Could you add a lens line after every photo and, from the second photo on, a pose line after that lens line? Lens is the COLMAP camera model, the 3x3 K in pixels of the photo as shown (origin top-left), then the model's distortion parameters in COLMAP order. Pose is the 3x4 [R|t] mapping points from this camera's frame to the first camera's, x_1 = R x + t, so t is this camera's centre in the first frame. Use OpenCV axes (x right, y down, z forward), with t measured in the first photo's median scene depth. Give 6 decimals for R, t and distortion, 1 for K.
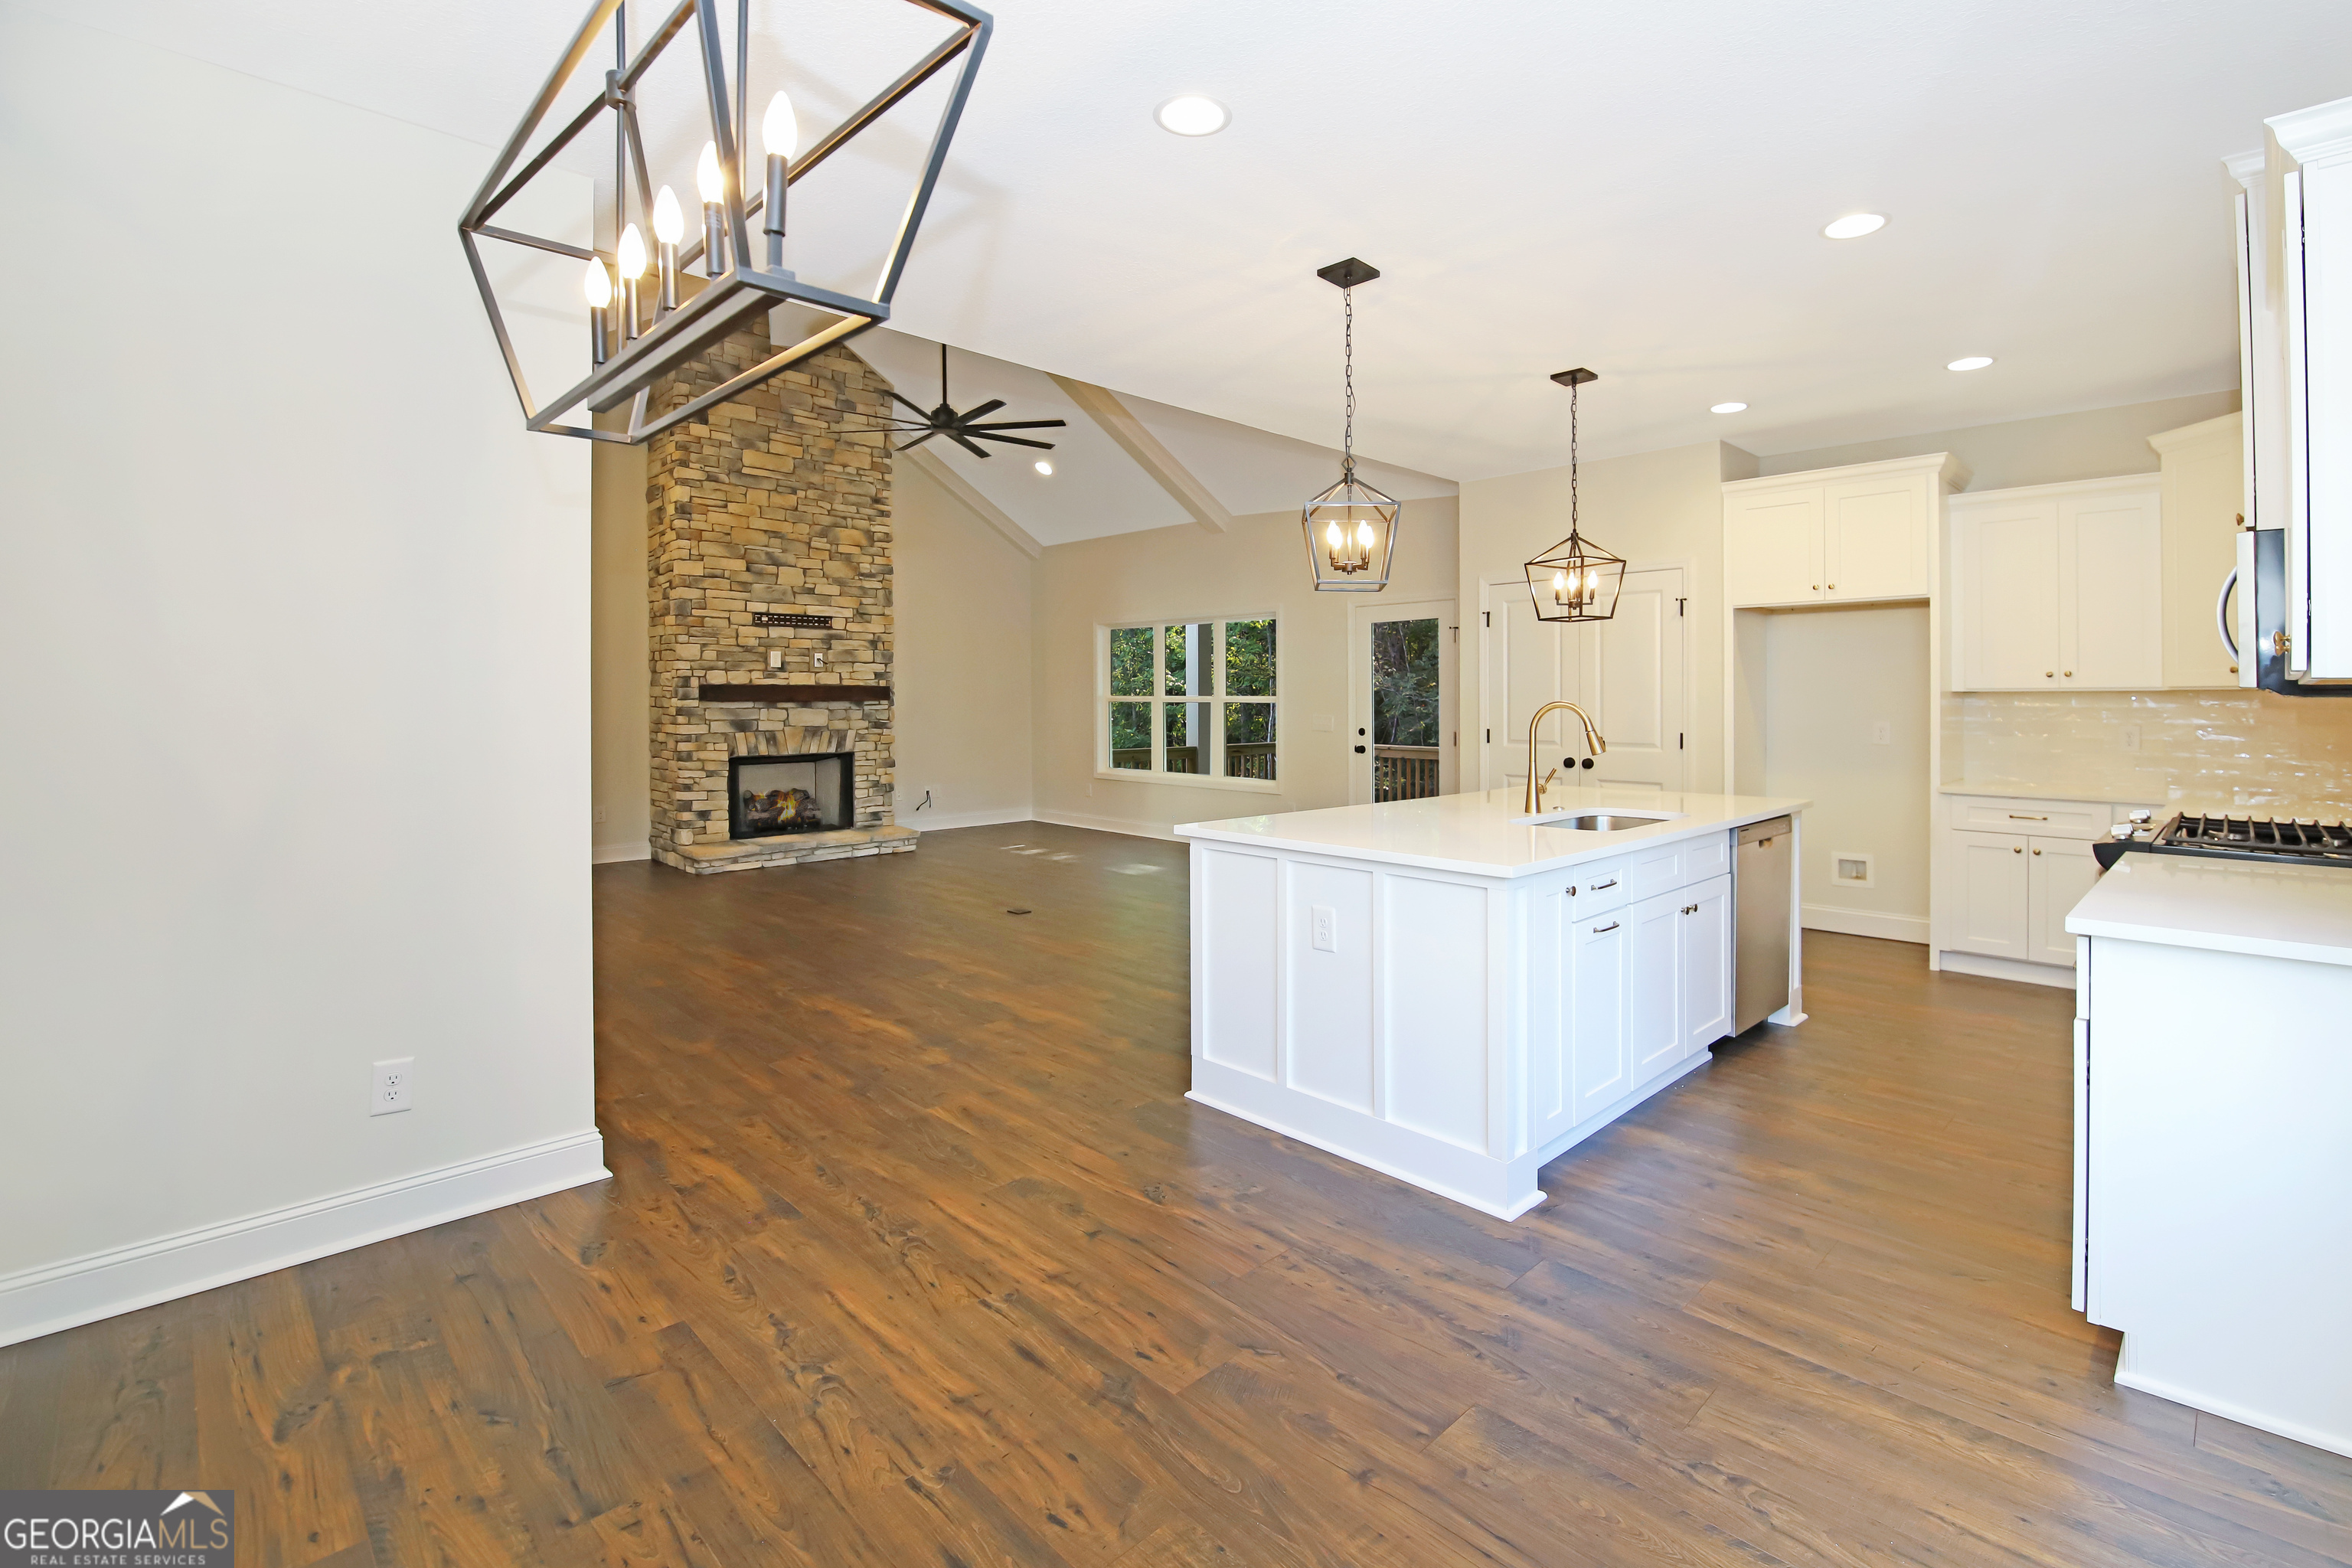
lens RADIAL K [[1075.9, 0, 1237.8], [0, 1075.9, 716.5], [0, 0, 1]] dist [-0.010112, -0.000094]
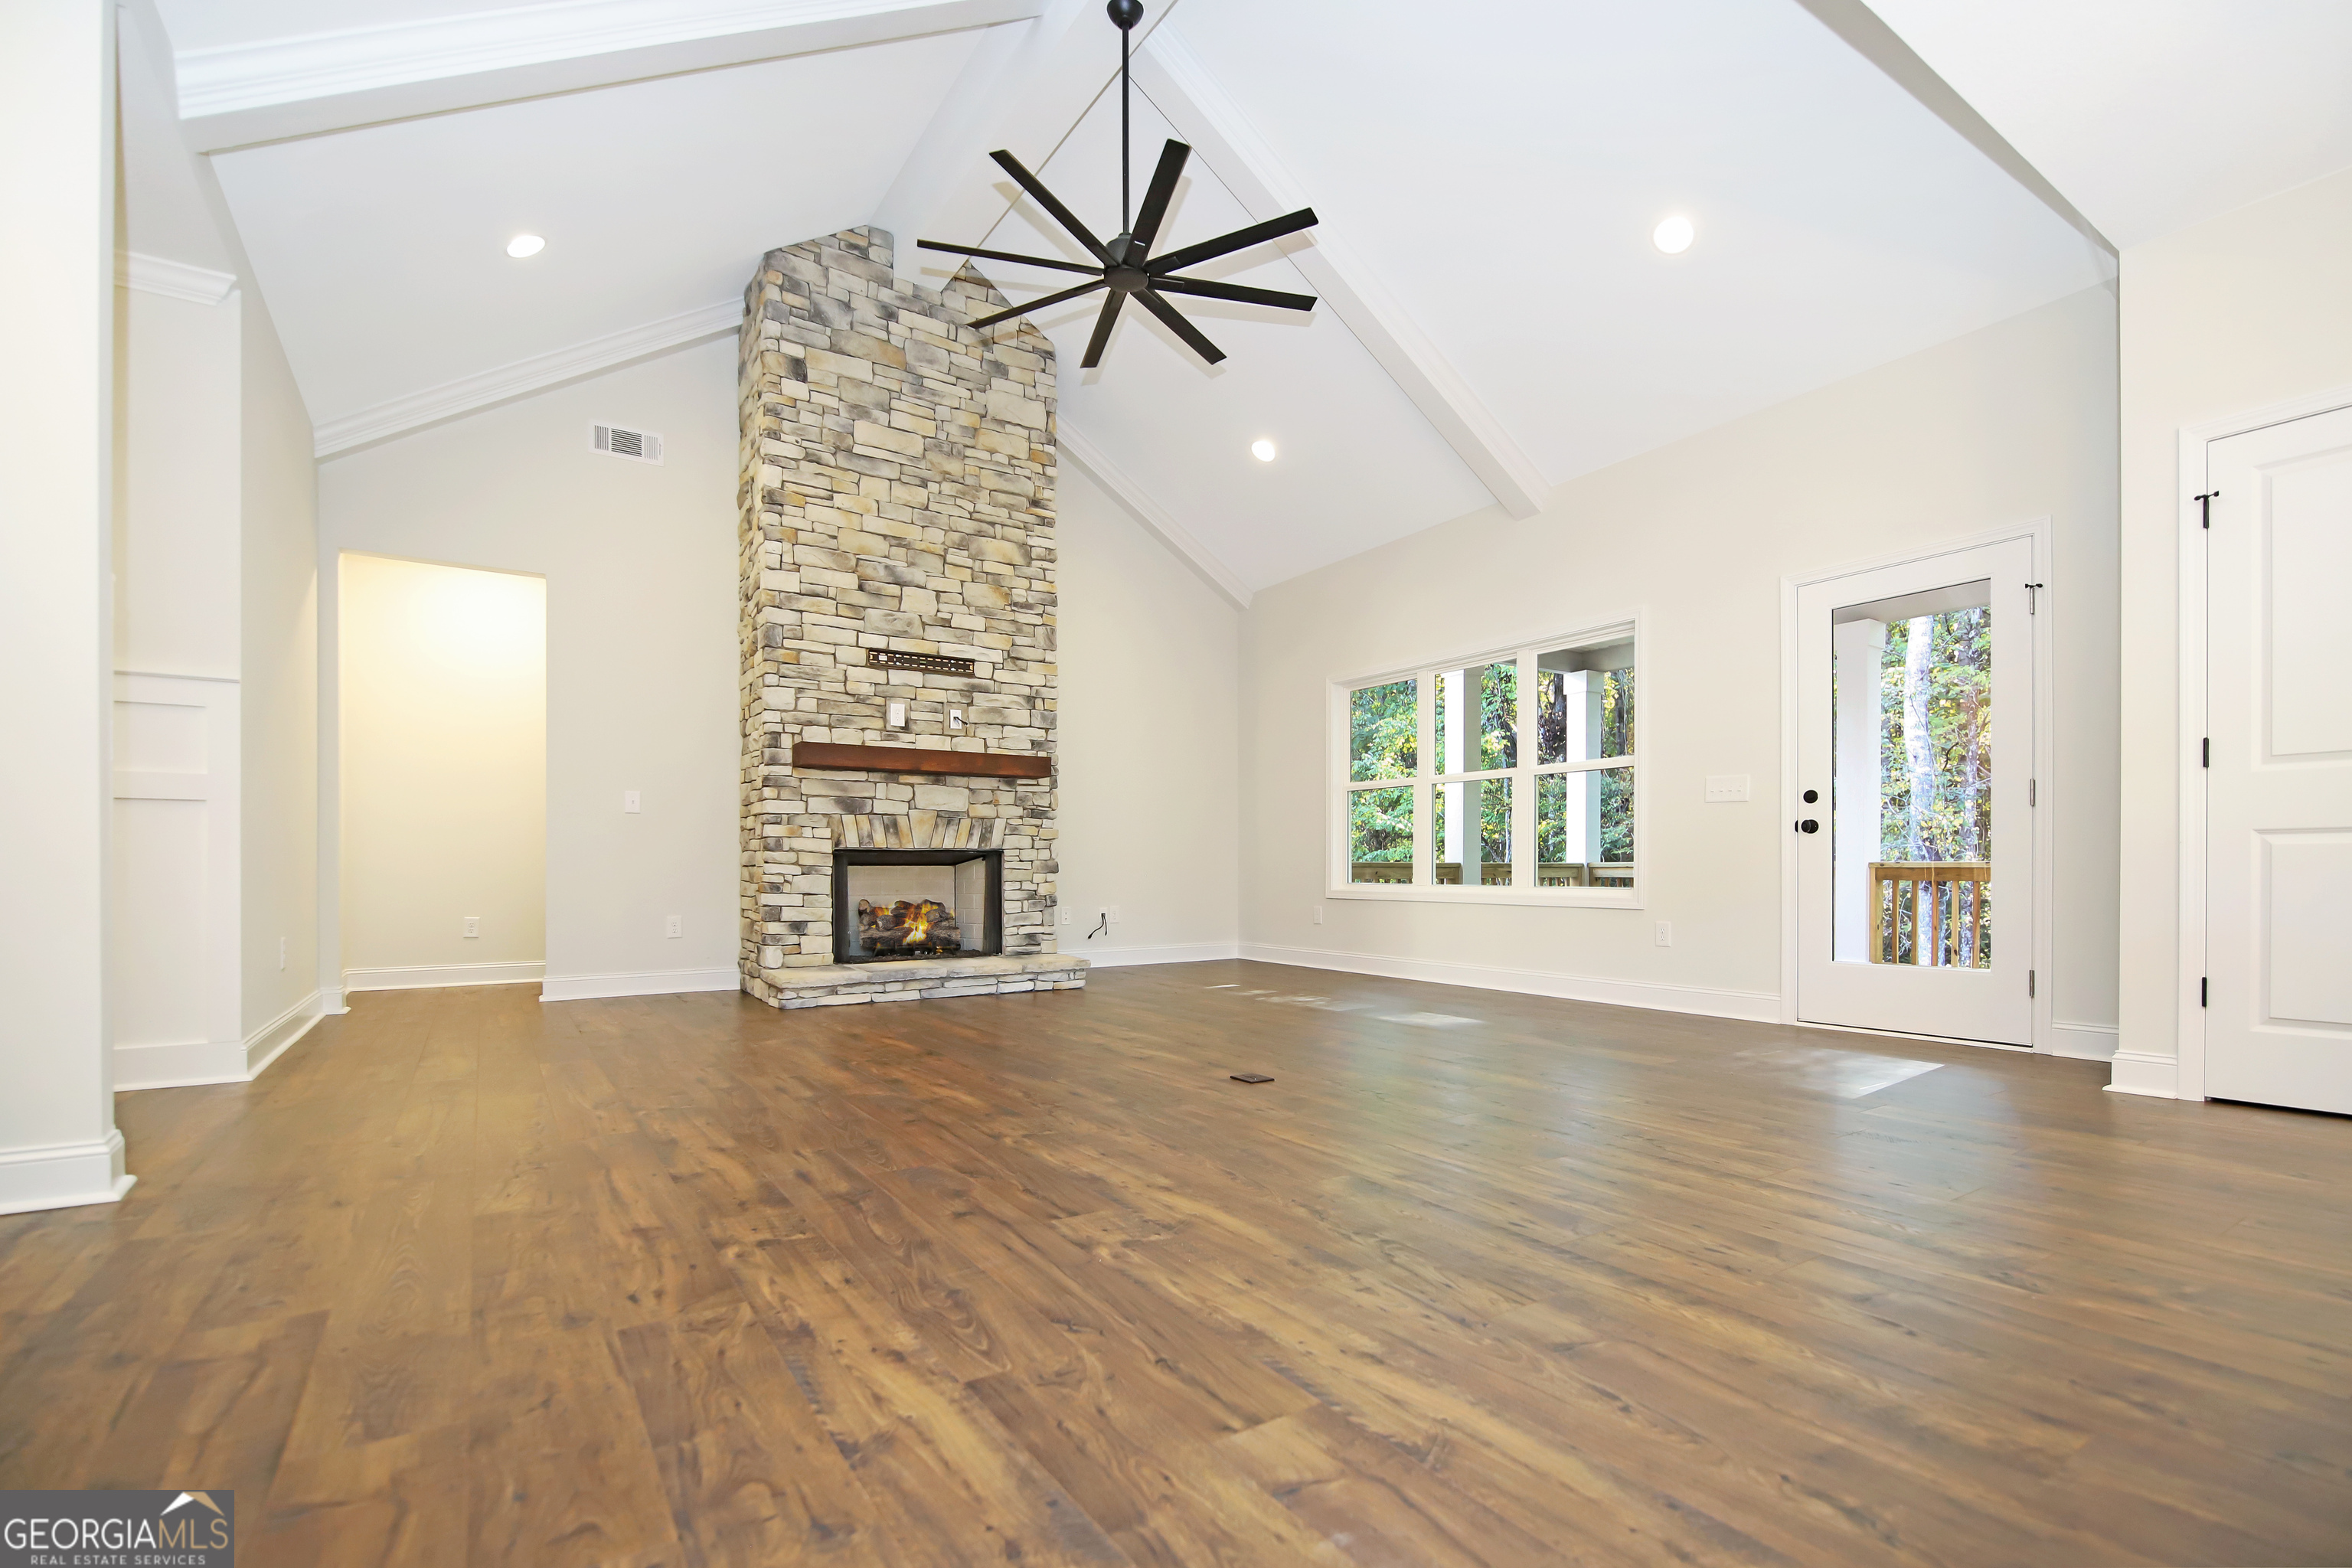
lens RADIAL K [[1087.1, 0, 1199.9], [0, 1087.1, 877.8], [0, 0, 1]] dist [0.001880, -0.000294]
pose [[0.980190, 0.003410, -0.198032, -0.087098], [-0.005159, 0.999952, -0.008321, 0.060495], [0.197994, 0.009178, 0.980160, 0.325938]]
